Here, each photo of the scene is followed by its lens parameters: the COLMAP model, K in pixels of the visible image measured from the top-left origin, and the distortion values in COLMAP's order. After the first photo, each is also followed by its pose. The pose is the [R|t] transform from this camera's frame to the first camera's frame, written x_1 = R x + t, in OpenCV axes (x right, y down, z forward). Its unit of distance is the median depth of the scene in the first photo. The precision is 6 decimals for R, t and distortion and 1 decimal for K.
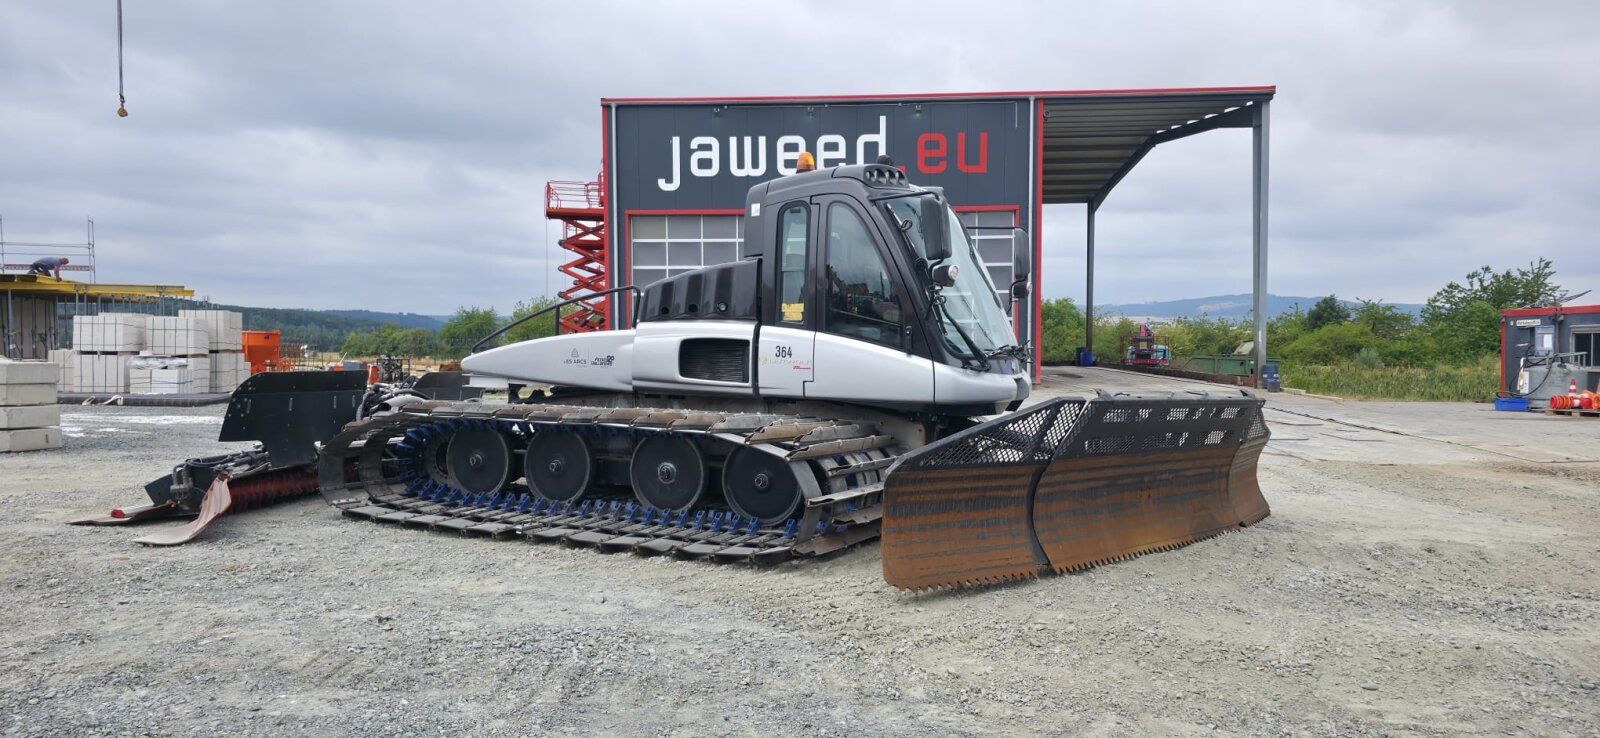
lens RADIAL K [[1111.7, 0, 823.0], [0, 1111.7, 398.6], [0, 0, 1]] dist [0.047509, -0.002774]
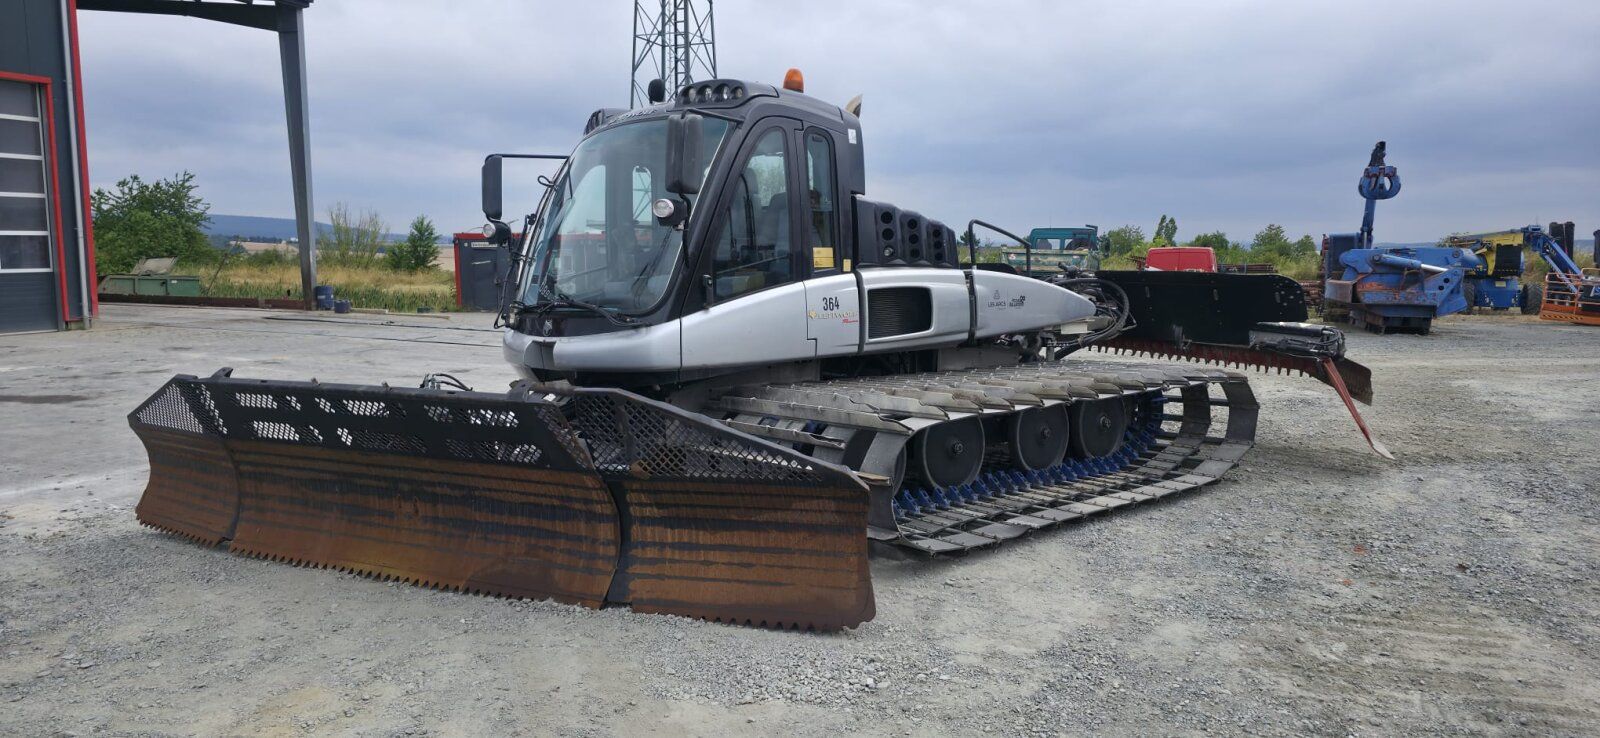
lens RADIAL K [[1101.1, 0, 800.0], [0, 1101.1, 369.0], [0, 0, 1]] dist [0.074015, -0.070887]
pose [[0.282161, -0.104632, 0.953644, -0.406549], [0.044511, 0.994392, 0.095933, -0.031146], [-0.958334, 0.015379, 0.285236, 0.313874]]
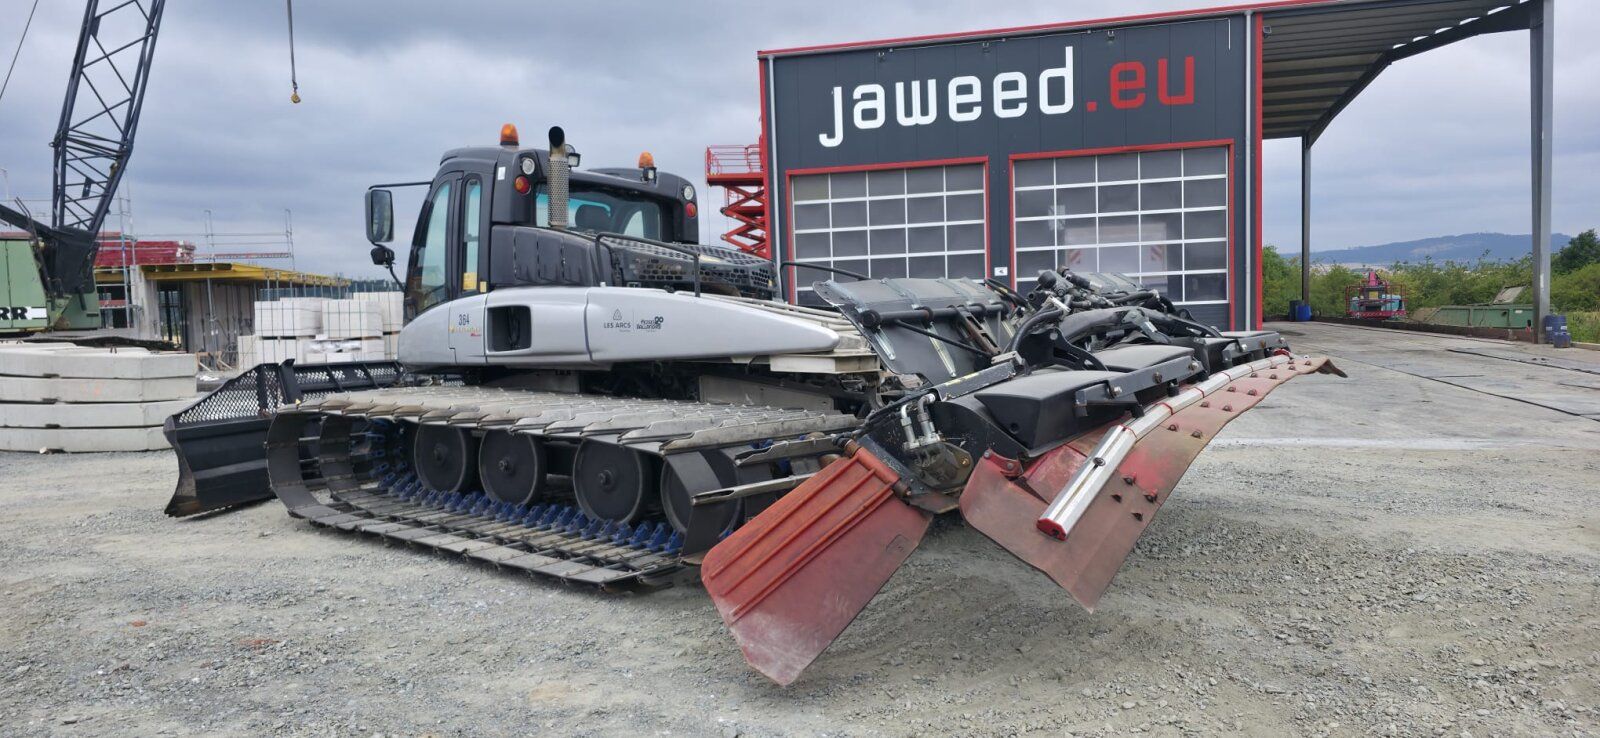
lens RADIAL K [[1101.1, 0, 800.0], [0, 1101.1, 369.0], [0, 0, 1]] dist [0.074015, -0.070887]
pose [[0.985259, -0.020863, -0.169791, -0.012003], [0.022078, 0.999742, 0.005271, -0.007198], [0.169637, -0.008942, 0.985466, 0.091885]]
